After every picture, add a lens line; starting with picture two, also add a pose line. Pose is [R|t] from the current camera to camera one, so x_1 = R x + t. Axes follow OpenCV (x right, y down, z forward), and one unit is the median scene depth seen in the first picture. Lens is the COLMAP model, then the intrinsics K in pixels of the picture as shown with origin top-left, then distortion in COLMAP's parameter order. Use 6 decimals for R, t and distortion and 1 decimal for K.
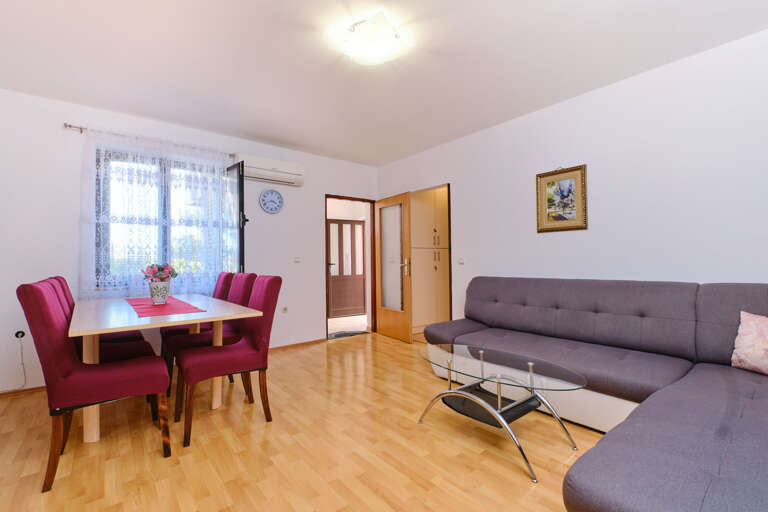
lens RADIAL K [[340.1, 0, 384.9], [0, 340.1, 258.3], [0, 0, 1]] dist [0.006272, 0.000508]
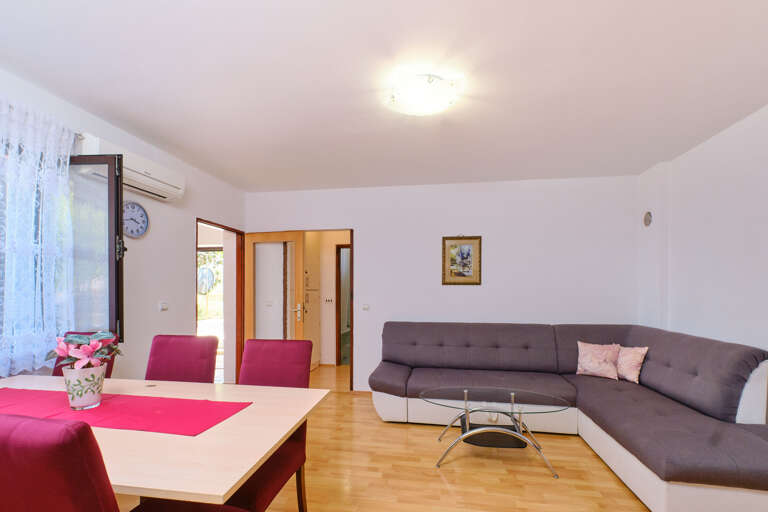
lens RADIAL K [[345.9, 0, 376.0], [0, 345.9, 293.3], [0, 0, 1]] dist [-0.001184, -0.000056]
pose [[0.763294, 0.016682, 0.645836, -0.553586], [-0.020290, 0.999792, -0.001844, -0.040109], [-0.645733, -0.011696, 0.763474, 0.226230]]
